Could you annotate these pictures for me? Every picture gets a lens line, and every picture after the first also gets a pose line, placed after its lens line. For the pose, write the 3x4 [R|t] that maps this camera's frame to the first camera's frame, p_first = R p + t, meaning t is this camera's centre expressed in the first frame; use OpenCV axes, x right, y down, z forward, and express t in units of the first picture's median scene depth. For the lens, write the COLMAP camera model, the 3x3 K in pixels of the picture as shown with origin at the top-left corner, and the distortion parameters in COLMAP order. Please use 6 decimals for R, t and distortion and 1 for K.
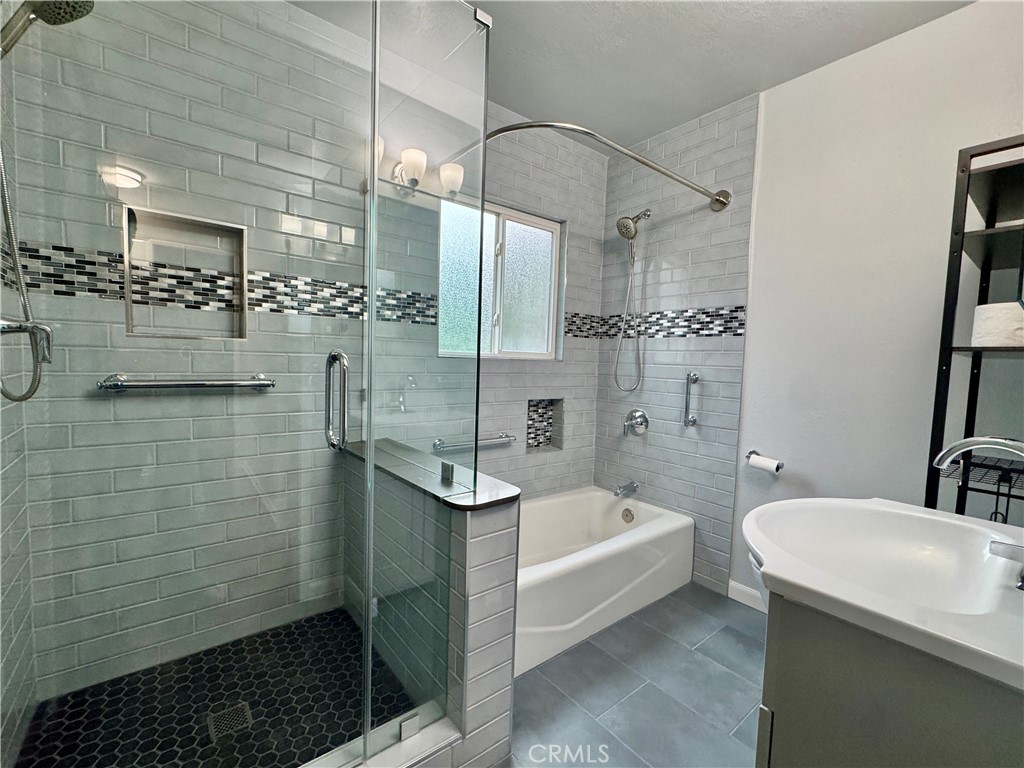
lens RADIAL K [[439.0, 0, 514.7], [0, 439.0, 387.0], [0, 0, 1]] dist [0.001059, 0.000260]
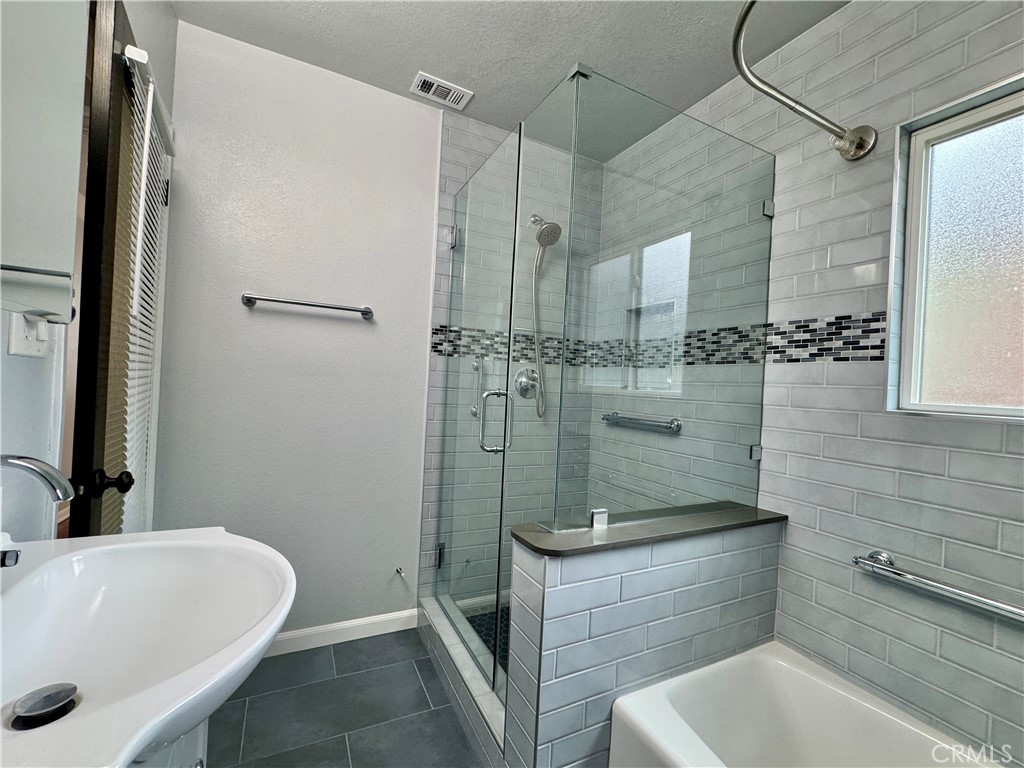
lens RADIAL K [[439.0, 0, 514.7], [0, 439.0, 387.0], [0, 0, 1]] dist [0.001059, 0.000260]
pose [[-0.194967, -0.029892, -0.980354, 0.580232], [-0.106649, 0.994255, -0.009106, -0.049543], [0.974994, 0.102778, -0.197035, 0.705992]]
